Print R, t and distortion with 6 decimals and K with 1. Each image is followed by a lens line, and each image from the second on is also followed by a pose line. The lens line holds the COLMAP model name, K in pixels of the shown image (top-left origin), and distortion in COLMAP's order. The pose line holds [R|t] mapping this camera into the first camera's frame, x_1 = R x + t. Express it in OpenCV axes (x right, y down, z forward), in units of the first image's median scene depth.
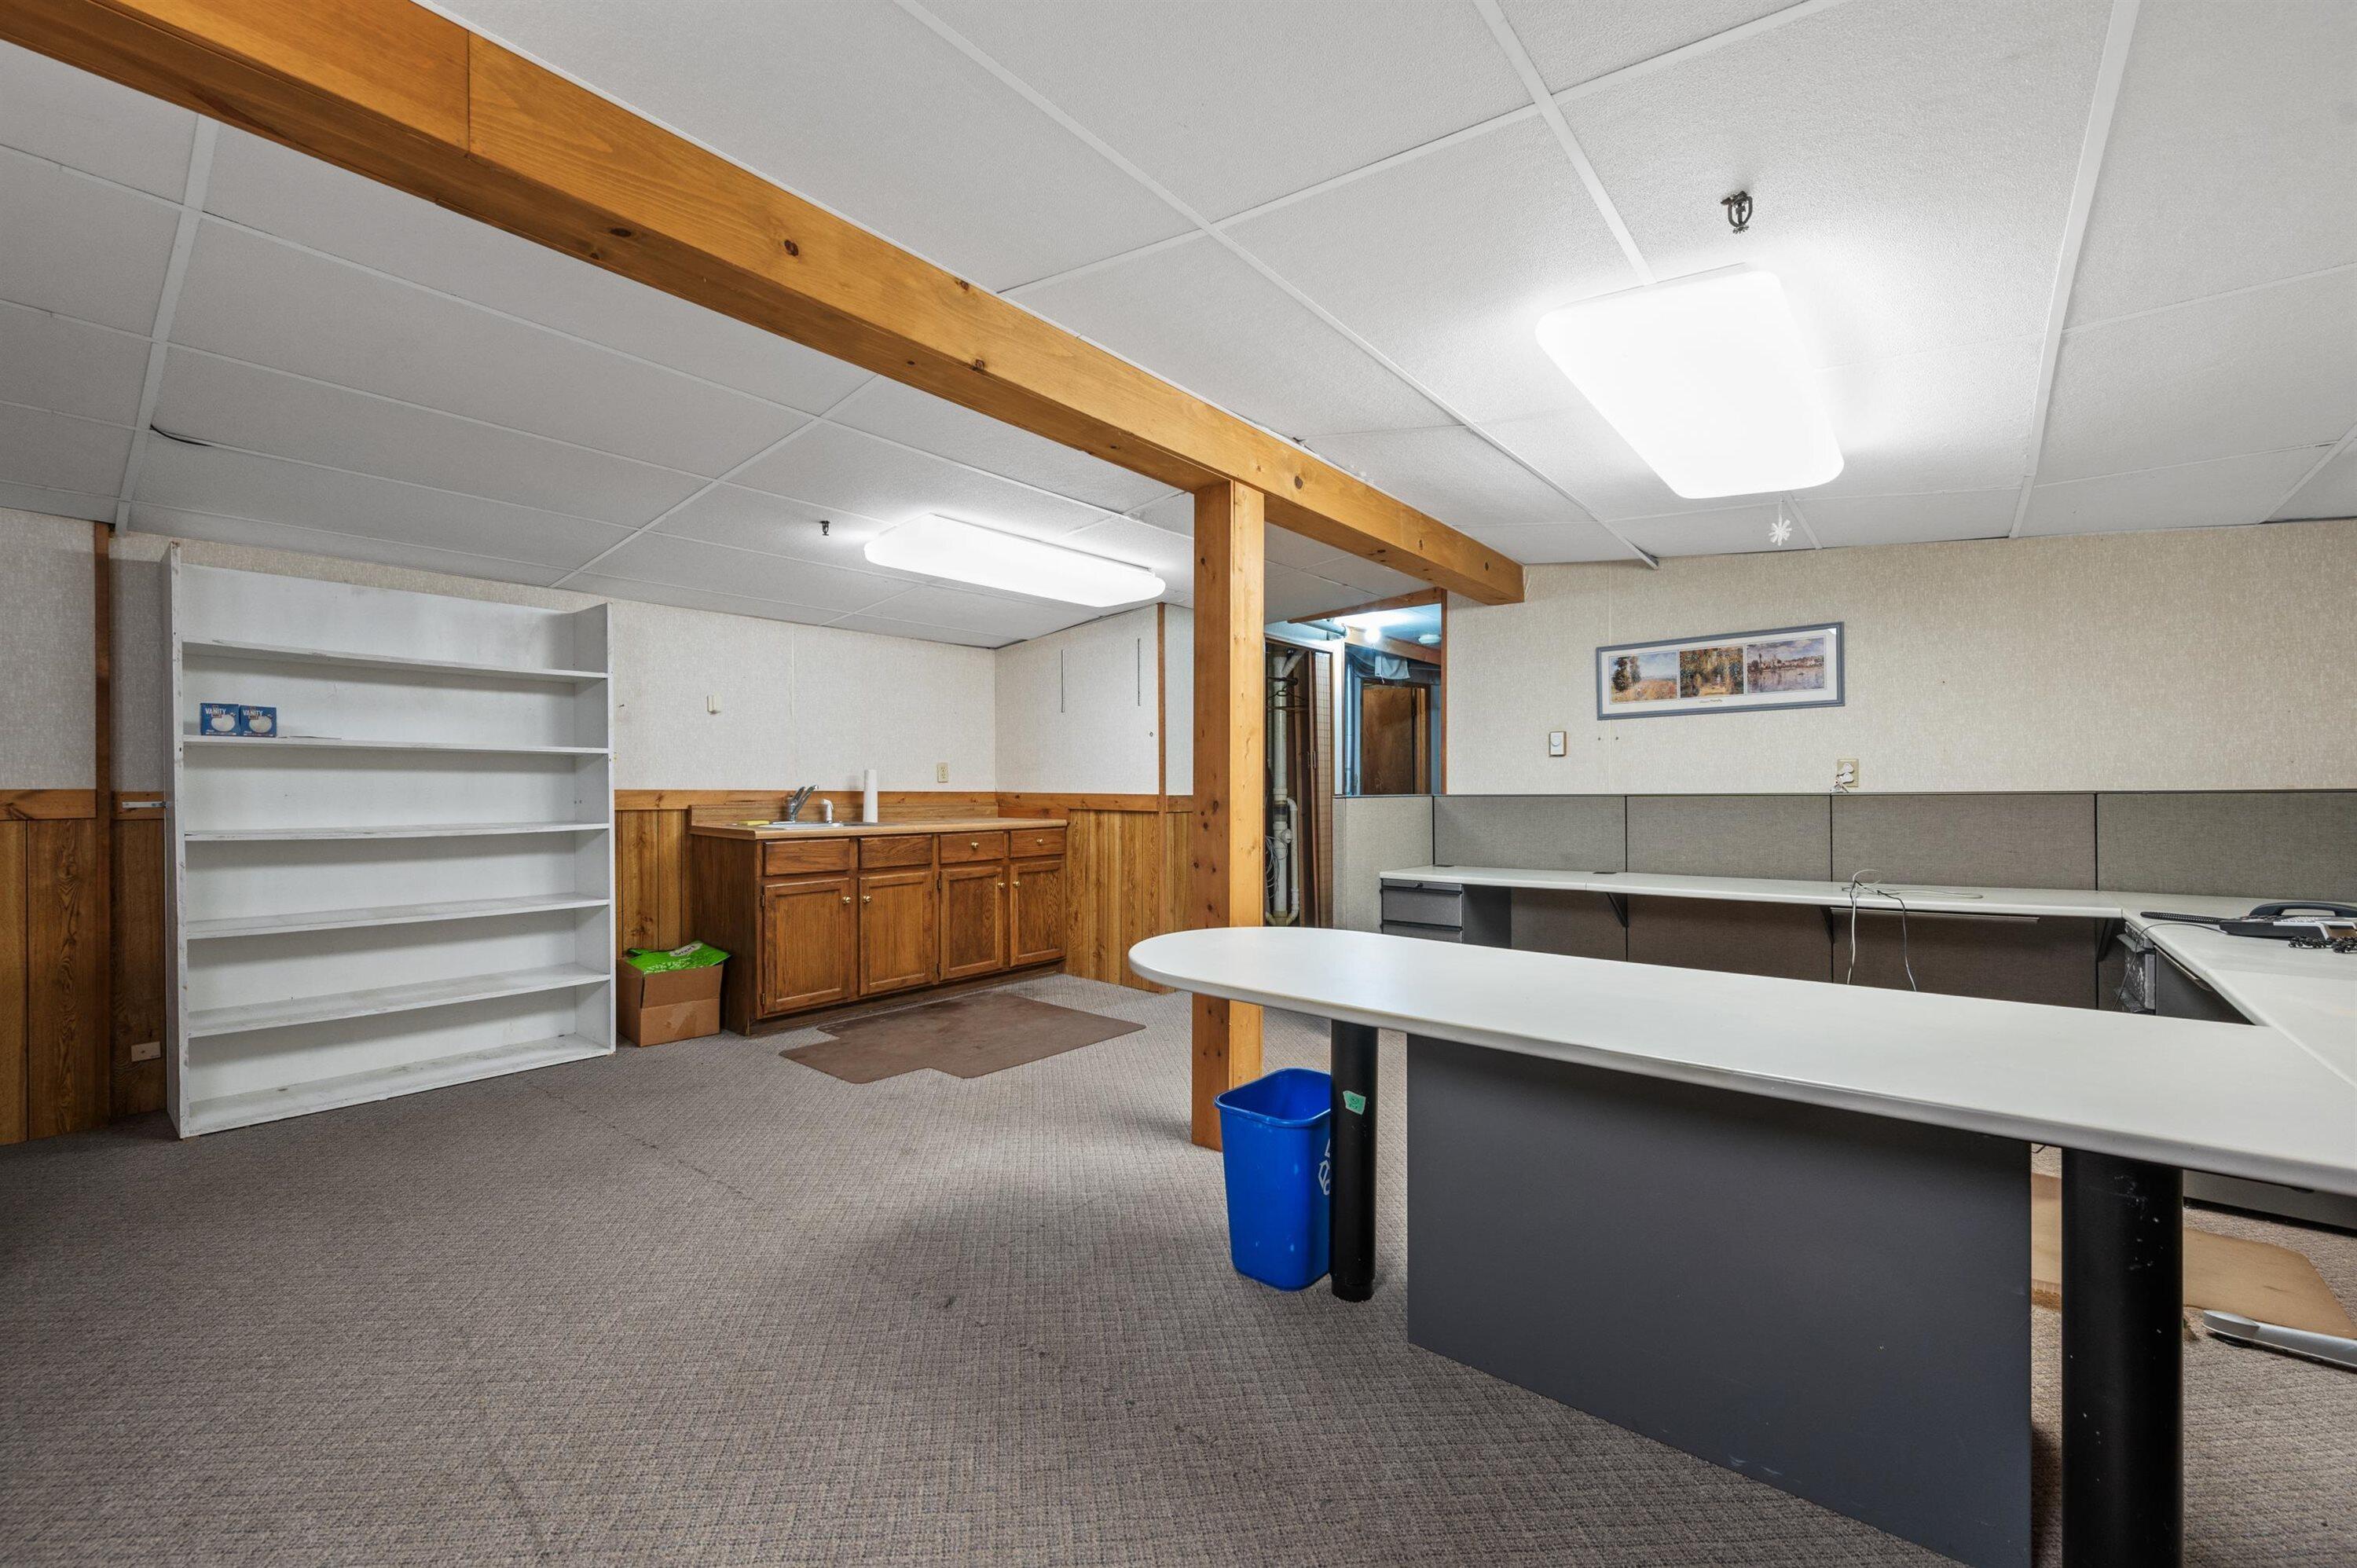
lens RADIAL K [[940.3, 0, 1184.5], [0, 940.3, 790.0], [0, 0, 1]] dist [-0.003616, -0.000370]
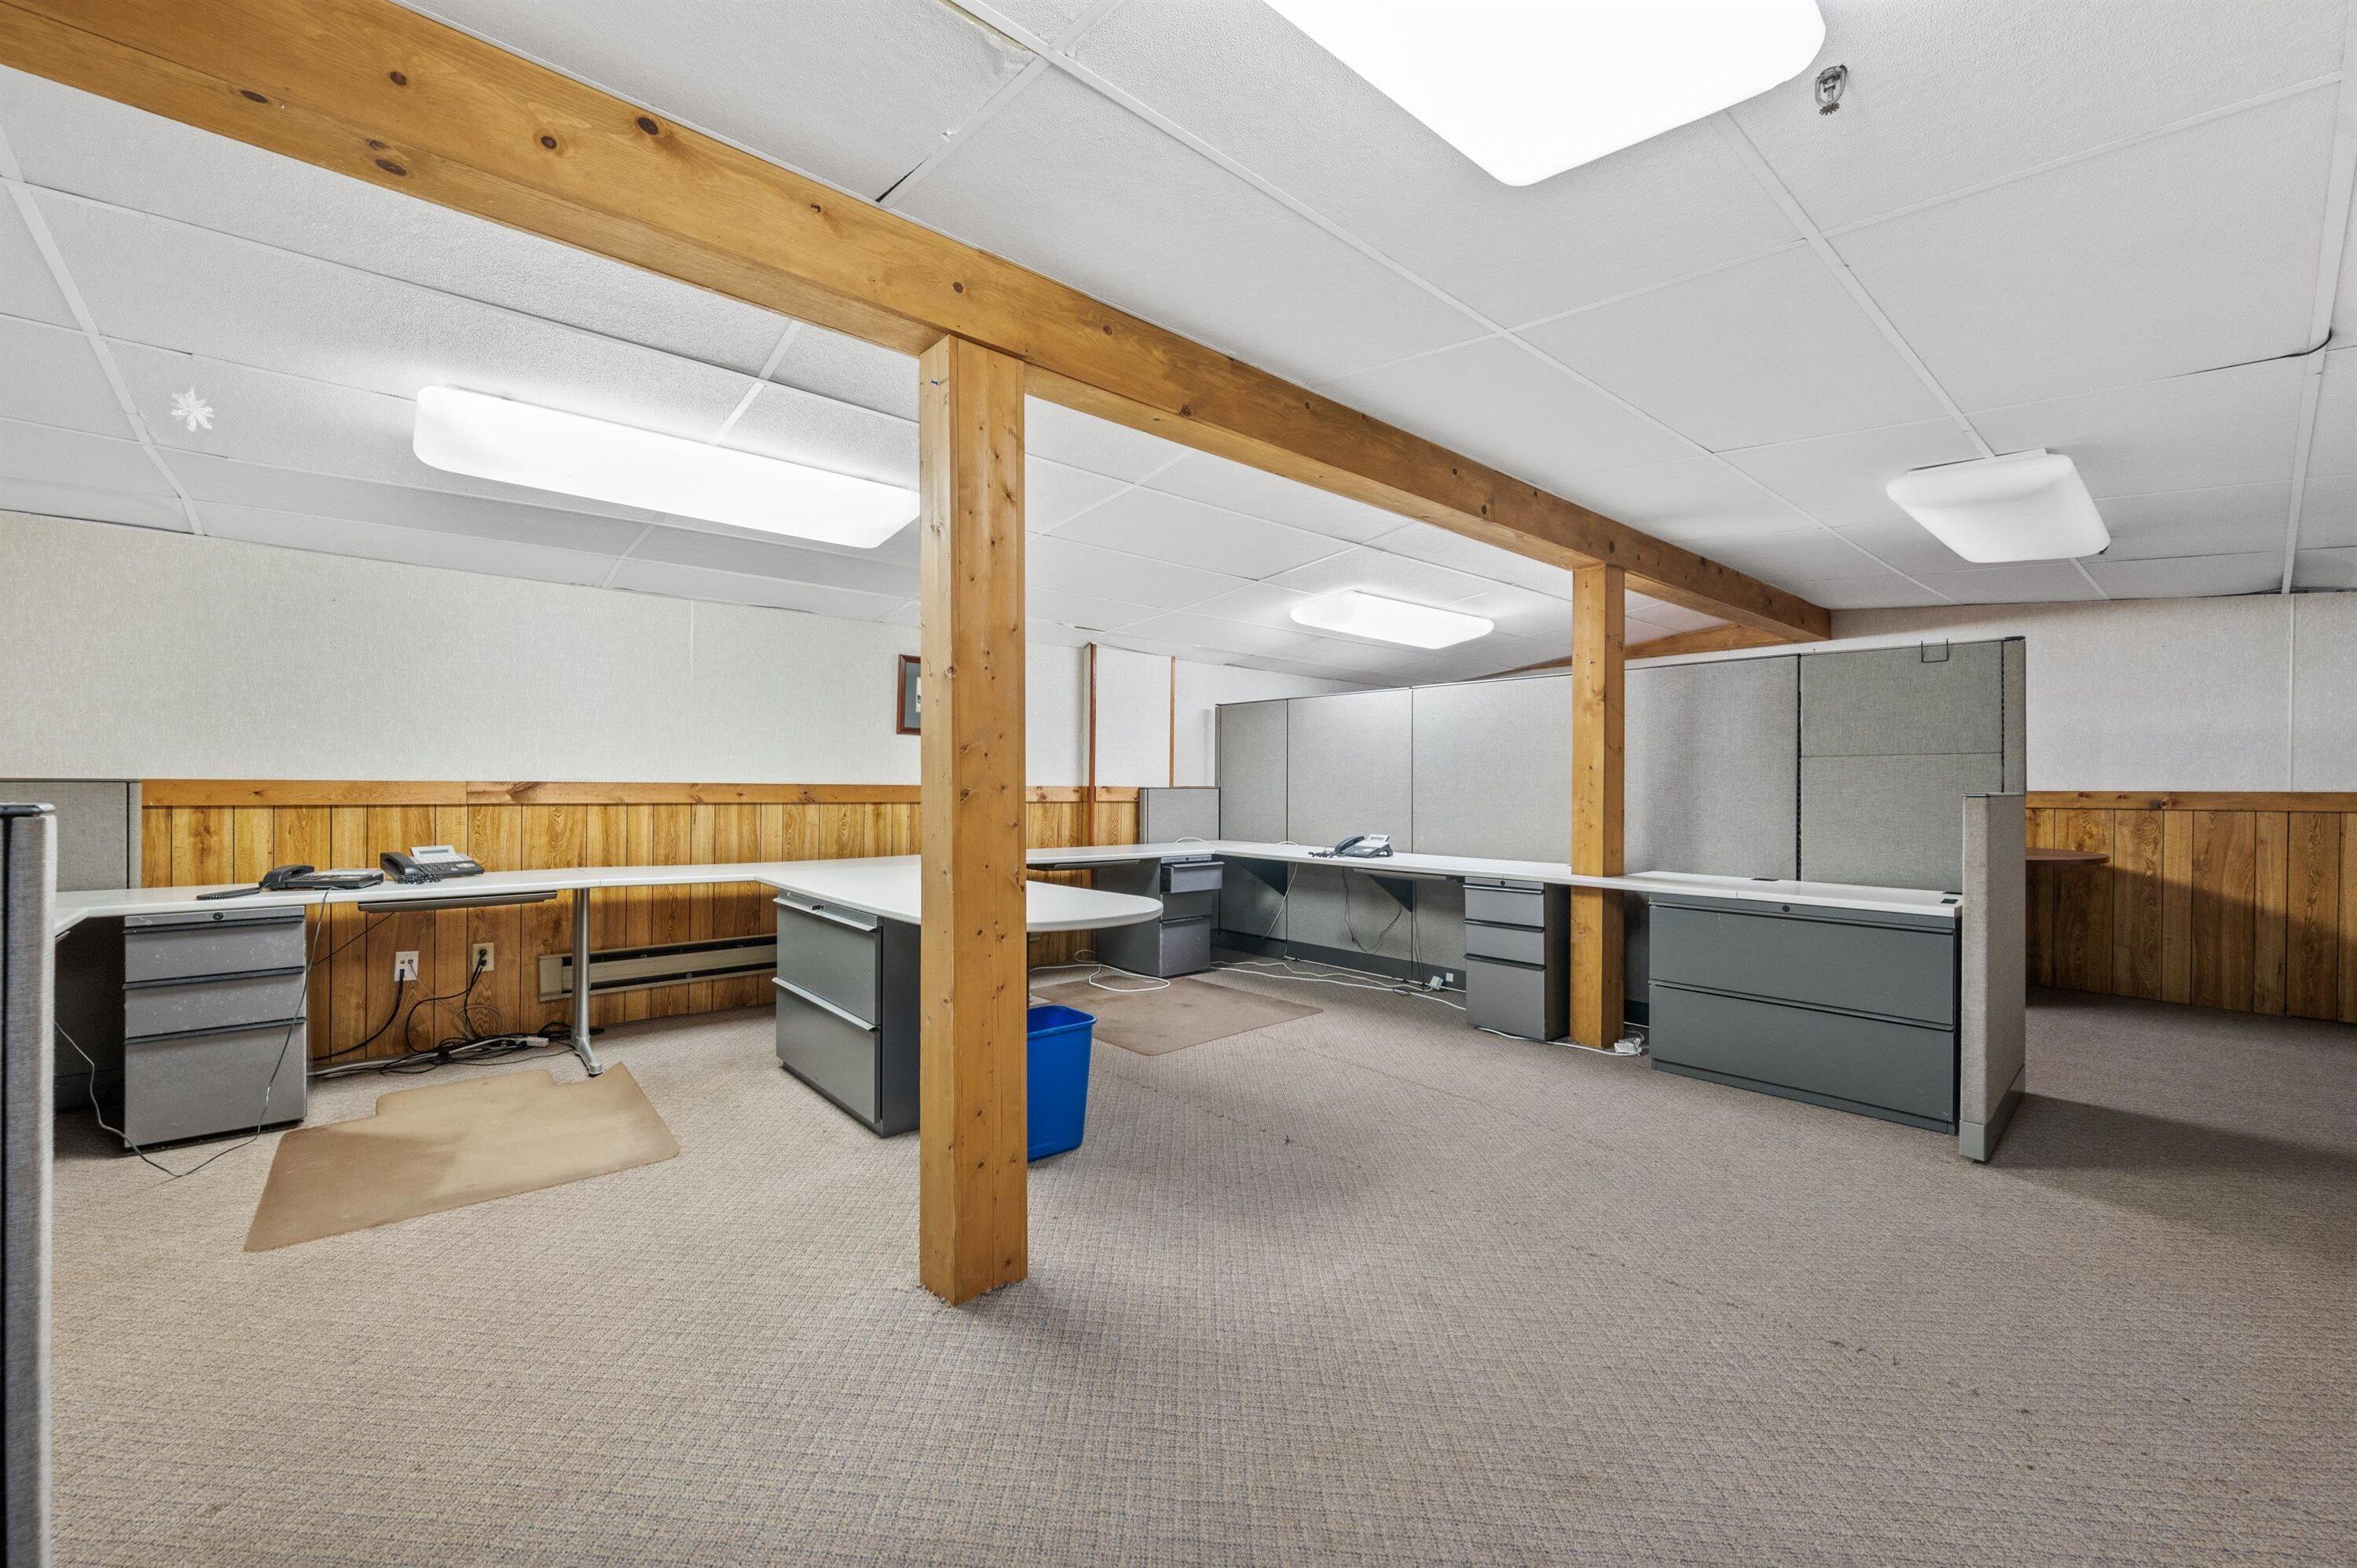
lens RADIAL K [[940.3, 0, 1182.3], [0, 940.3, 782.5], [0, 0, 1]] dist [-0.003616, -0.000370]
pose [[-0.985899, -0.004861, 0.167273, -0.248874], [-0.005000, 0.999987, -0.000413, -0.000866], [-0.167269, -0.001243, -0.985910, 1.850669]]
